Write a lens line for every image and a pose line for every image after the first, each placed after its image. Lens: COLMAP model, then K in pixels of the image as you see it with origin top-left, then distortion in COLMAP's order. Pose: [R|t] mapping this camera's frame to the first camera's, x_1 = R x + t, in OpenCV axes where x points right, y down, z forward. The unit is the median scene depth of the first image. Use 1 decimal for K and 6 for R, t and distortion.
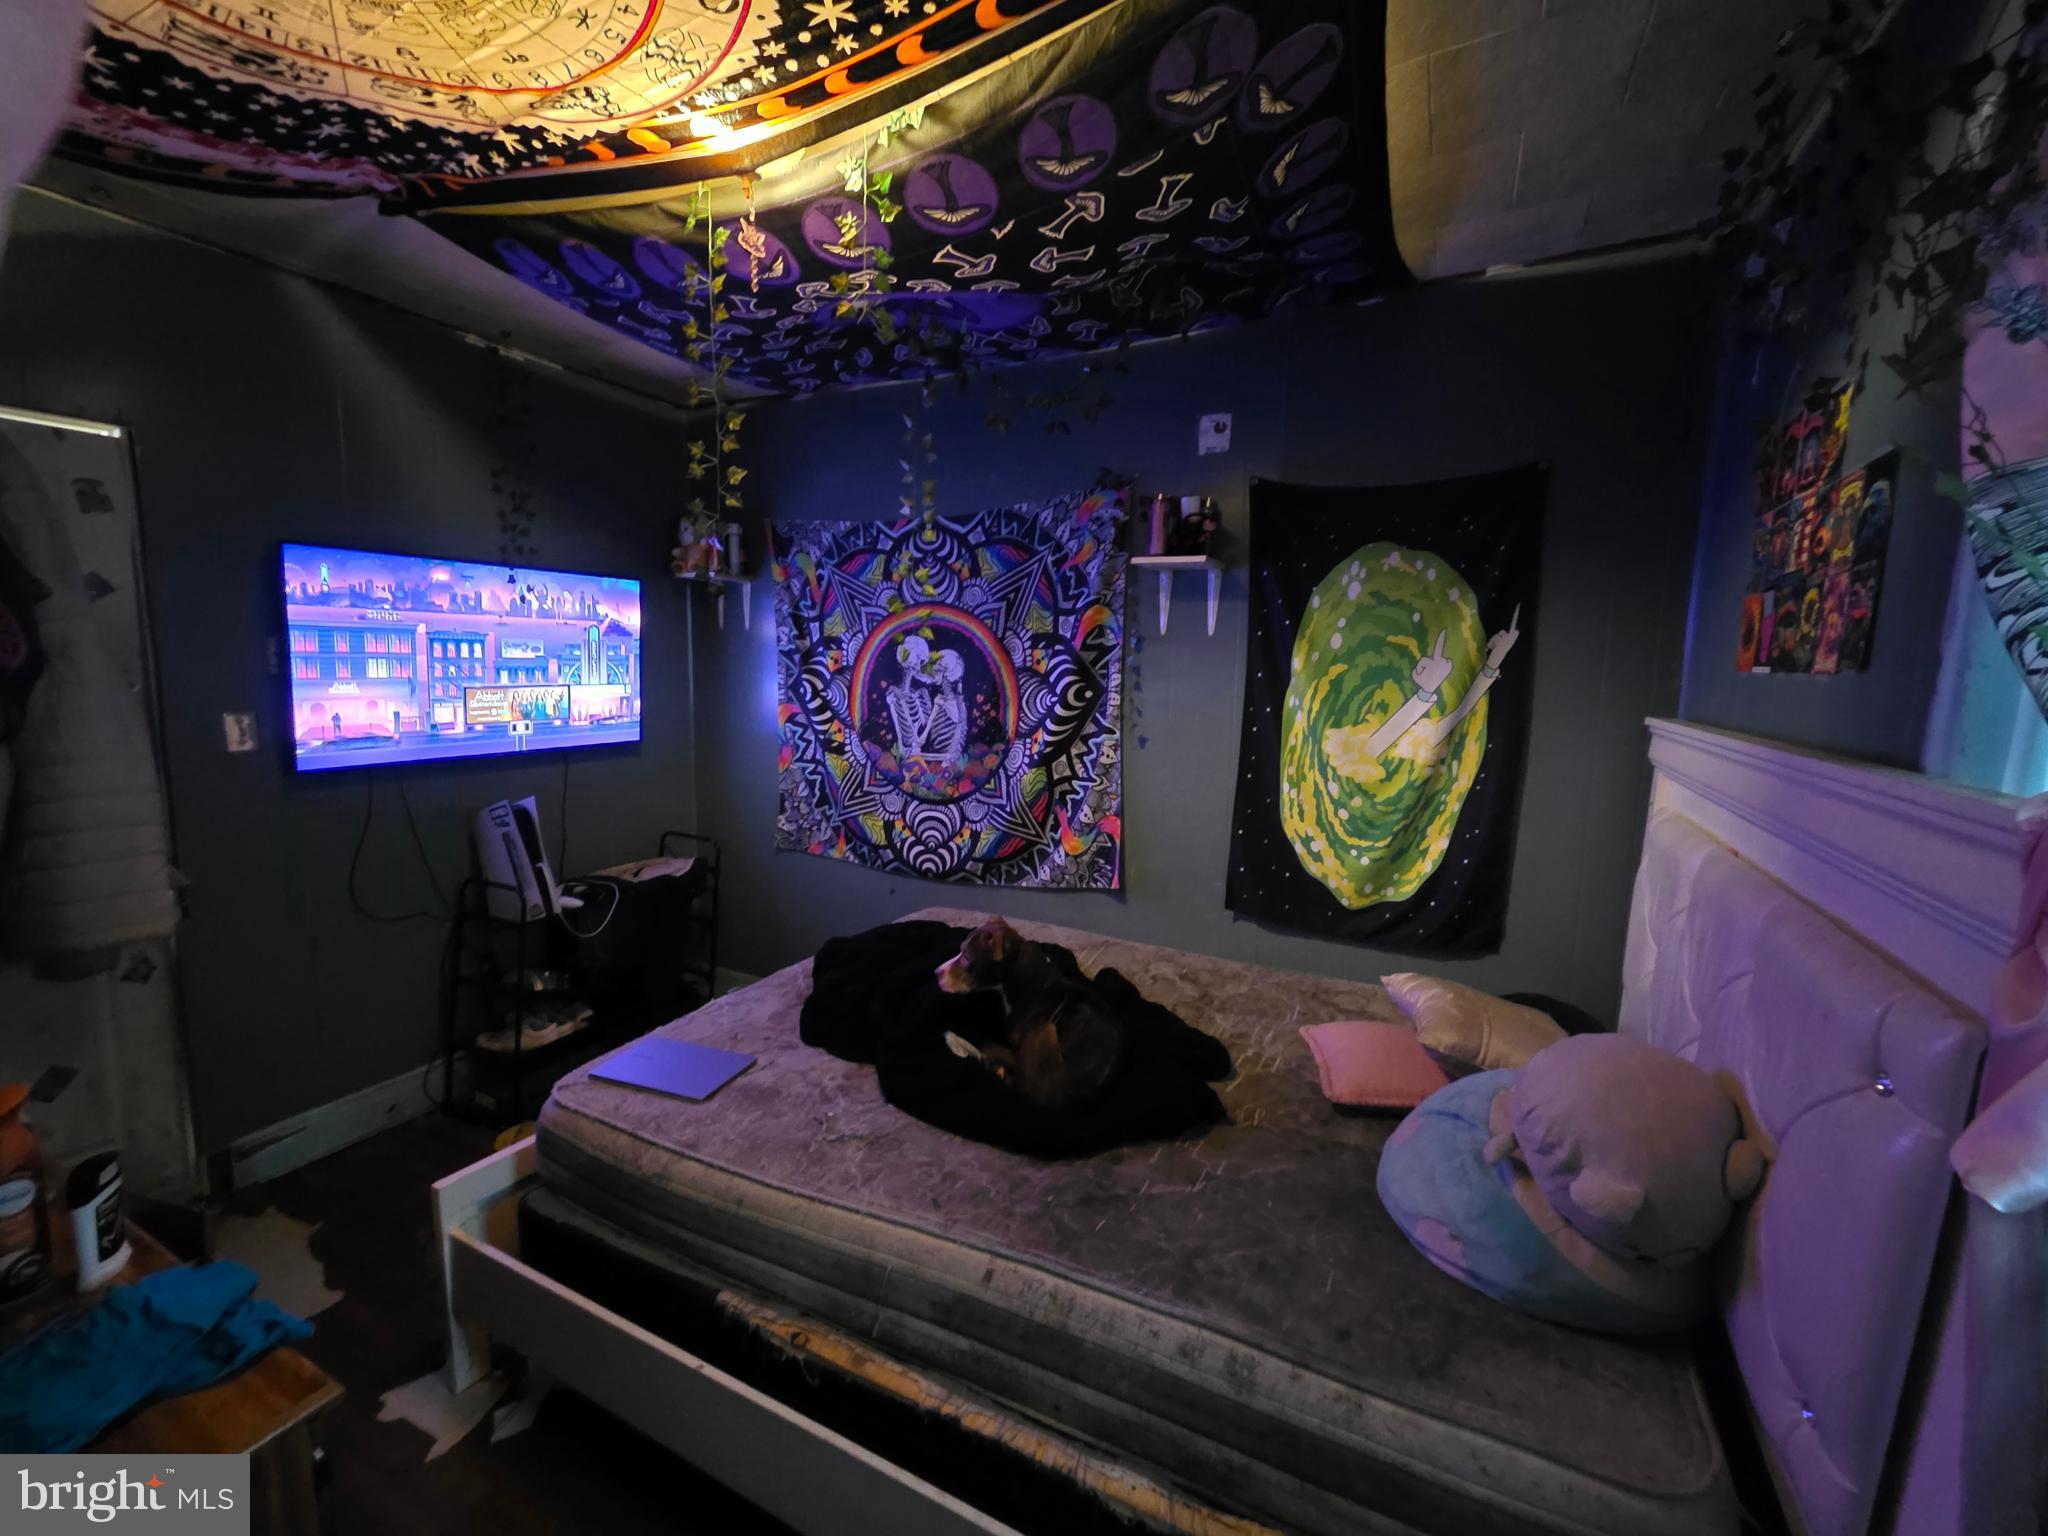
lens RADIAL K [[822.1, 0, 1021.4], [0, 822.1, 765.5], [0, 0, 1]] dist [-0.001822, 0.001237]
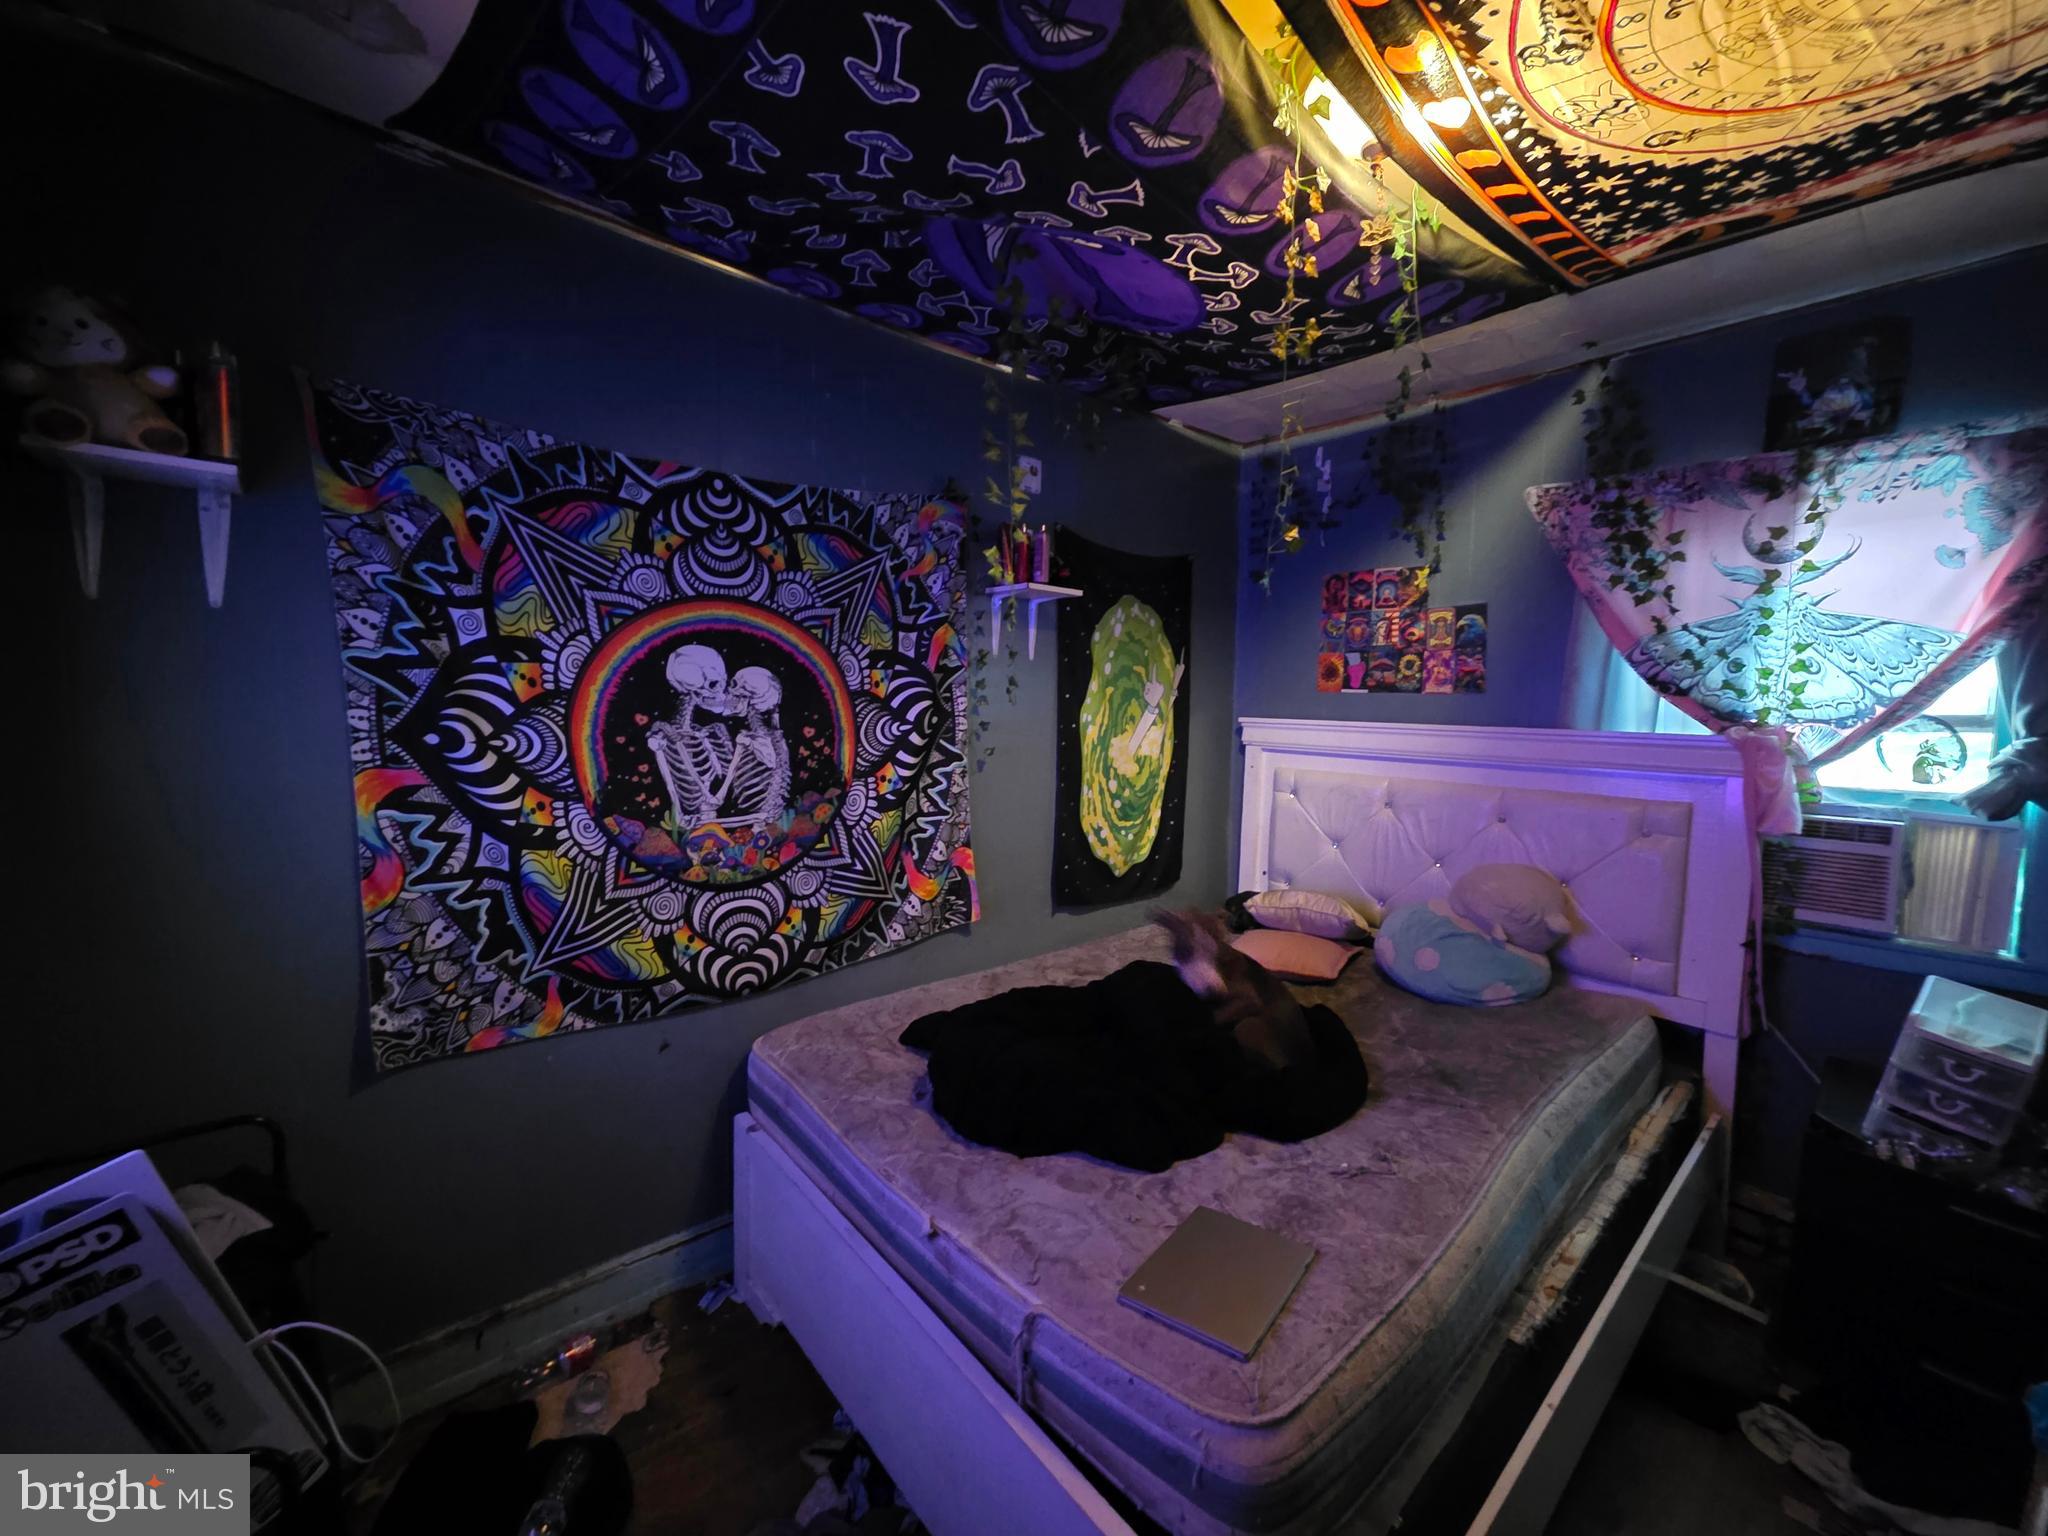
lens RADIAL K [[822.1, 0, 1019.1], [0, 822.1, 763.1], [0, 0, 1]] dist [-0.001822, 0.001237]
pose [[0.357172, -0.092715, 0.929426, -0.704595], [0.106802, 0.992589, 0.057973, -0.078702], [-0.927913, 0.078558, 0.364427, 0.562178]]
